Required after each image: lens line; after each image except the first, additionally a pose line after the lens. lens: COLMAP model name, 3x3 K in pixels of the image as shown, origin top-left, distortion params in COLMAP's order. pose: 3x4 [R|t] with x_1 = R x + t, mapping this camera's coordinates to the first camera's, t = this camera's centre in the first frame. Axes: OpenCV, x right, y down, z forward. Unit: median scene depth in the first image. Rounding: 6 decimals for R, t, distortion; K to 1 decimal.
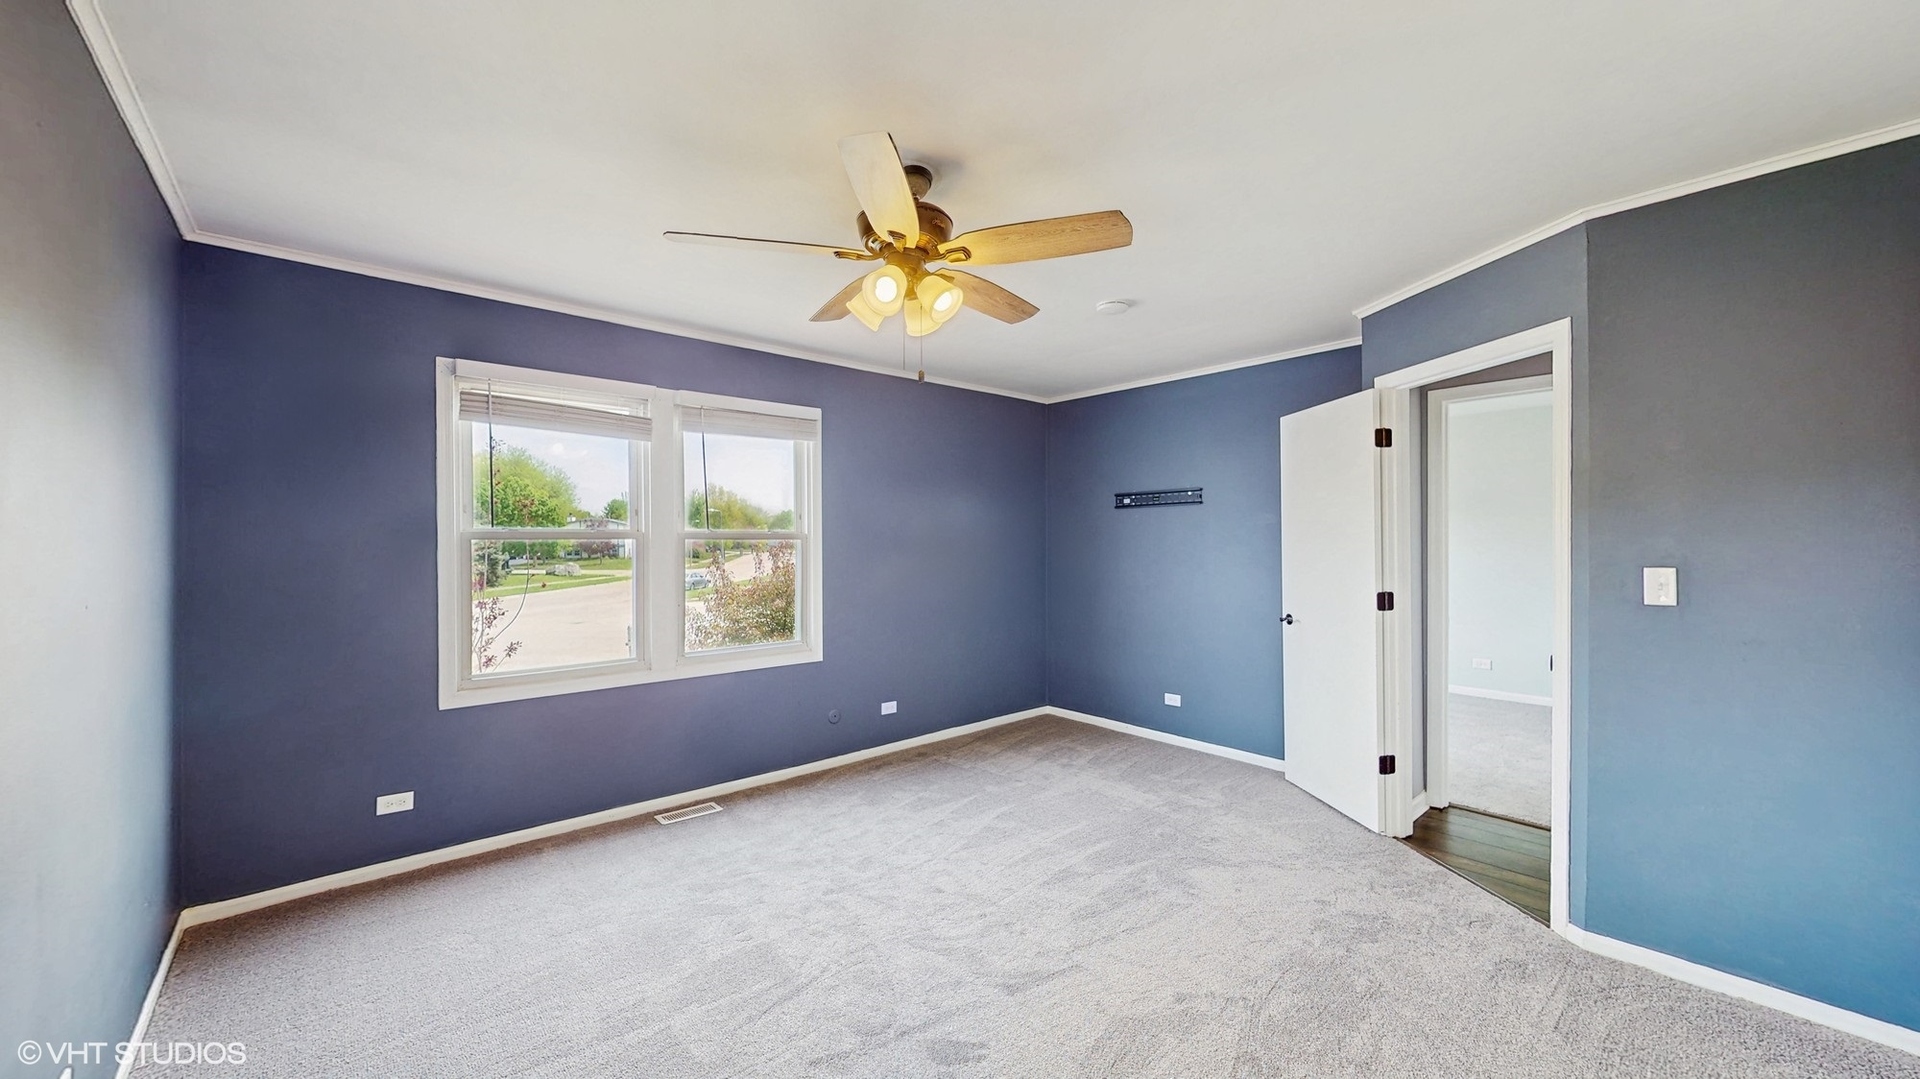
lens RADIAL K [[707.5, 0, 950.7], [0, 707.5, 533.7], [0, 0, 1]] dist [0.000397, 0.000372]
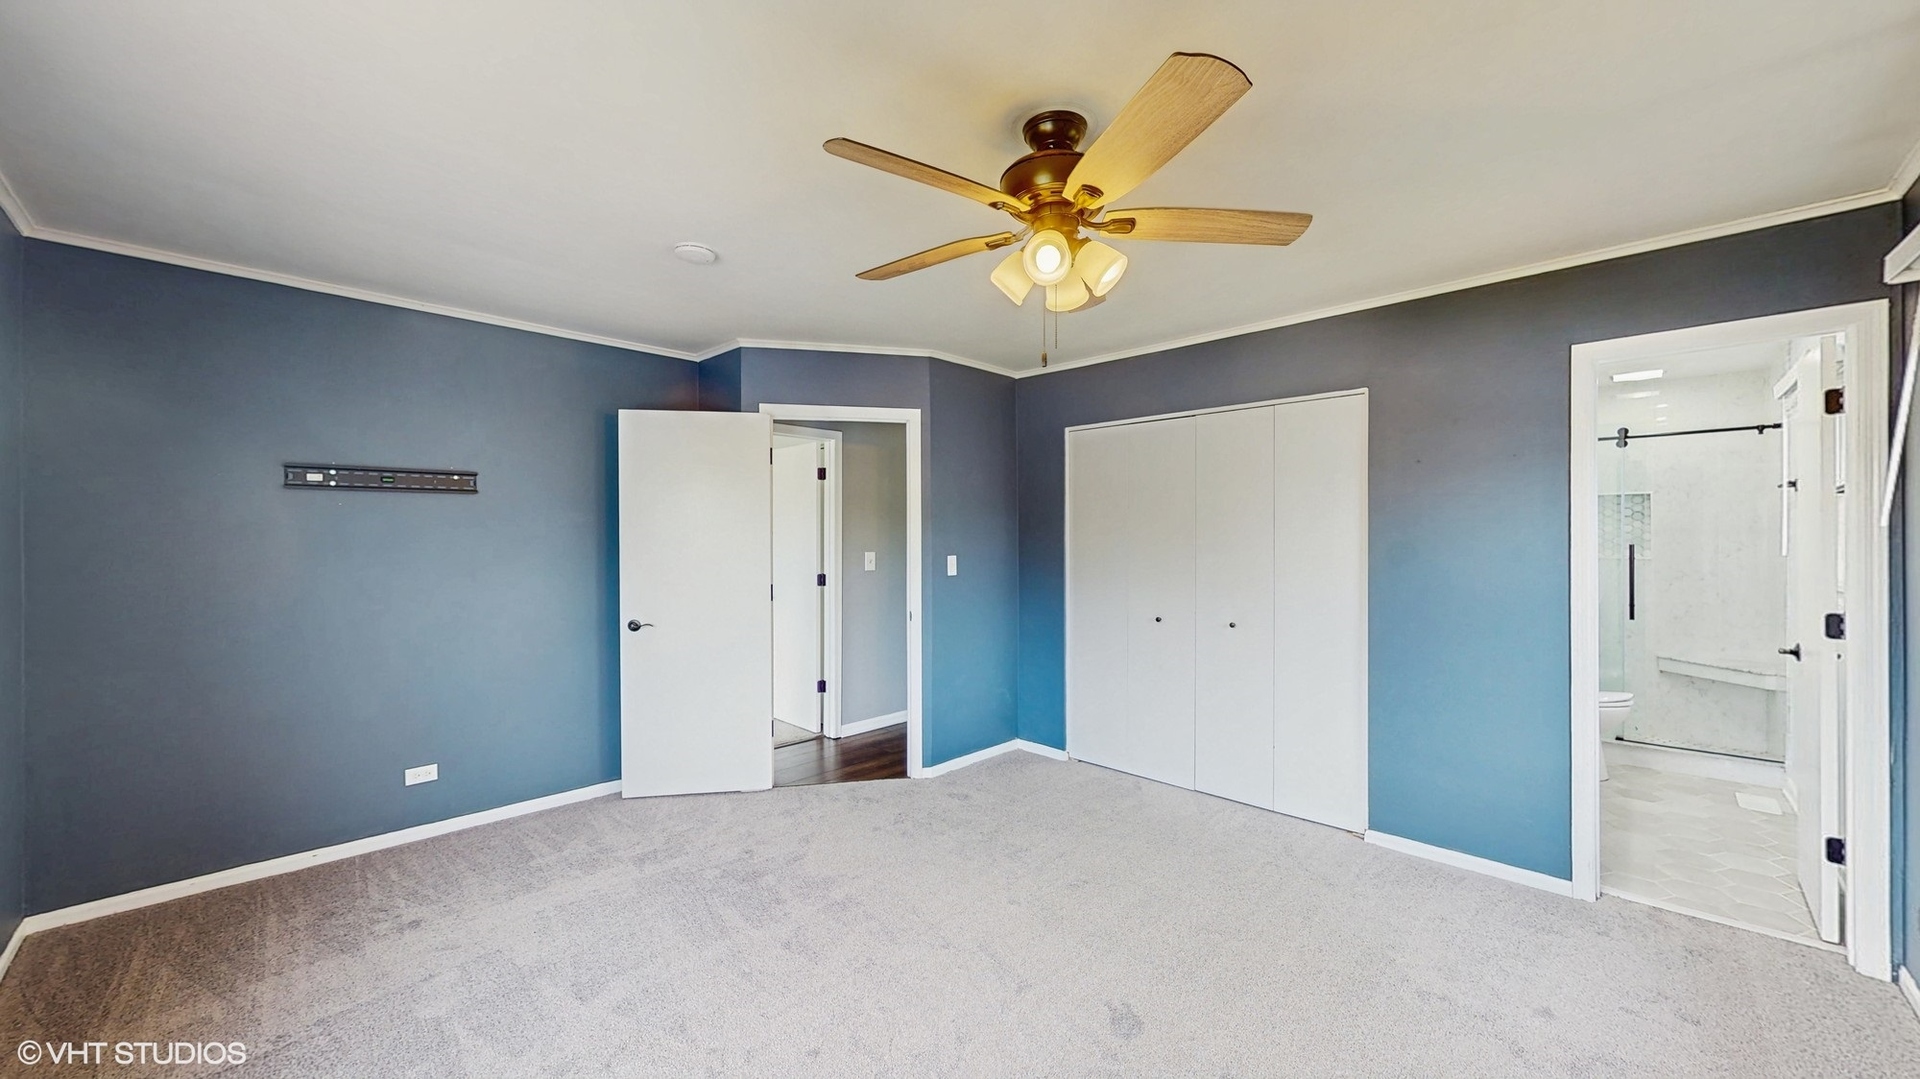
lens RADIAL K [[707.5, 0, 962.7], [0, 707.5, 541.6], [0, 0, 1]] dist [0.000397, 0.000372]
pose [[-0.081127, -0.000493, 0.996704, -0.499353], [-0.003547, 0.999994, 0.000206, 0.007413], [-0.996697, -0.003518, -0.081128, 0.643754]]
